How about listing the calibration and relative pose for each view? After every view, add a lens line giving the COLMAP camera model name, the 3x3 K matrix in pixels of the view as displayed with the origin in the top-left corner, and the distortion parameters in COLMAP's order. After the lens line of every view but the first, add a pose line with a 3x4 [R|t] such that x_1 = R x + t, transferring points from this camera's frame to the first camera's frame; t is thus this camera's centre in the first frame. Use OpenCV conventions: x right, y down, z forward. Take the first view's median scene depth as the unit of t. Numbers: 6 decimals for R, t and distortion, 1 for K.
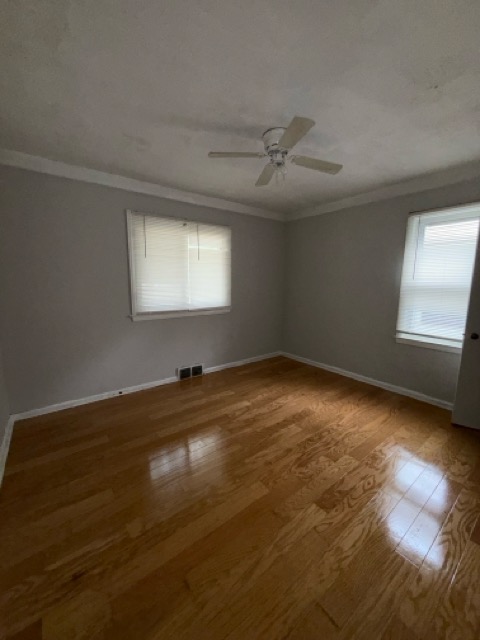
lens RADIAL K [[254.2, 0, 241.4], [0, 254.2, 317.0], [0, 0, 1]] dist [-0.000805, 0.000019]
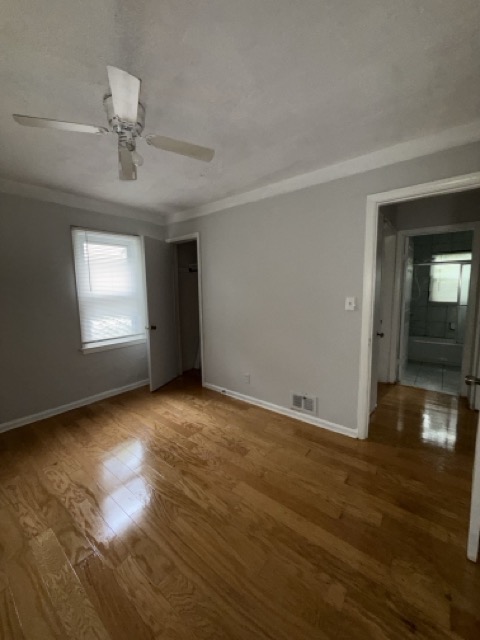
lens RADIAL K [[254.2, 0, 241.4], [0, 254.2, 317.0], [0, 0, 1]] dist [-0.000805, 0.000019]
pose [[-0.239204, -0.115188, 0.964113, -0.665529], [0.150629, 0.976515, 0.154042, -0.143809], [-0.959214, 0.182071, -0.216236, 0.839232]]
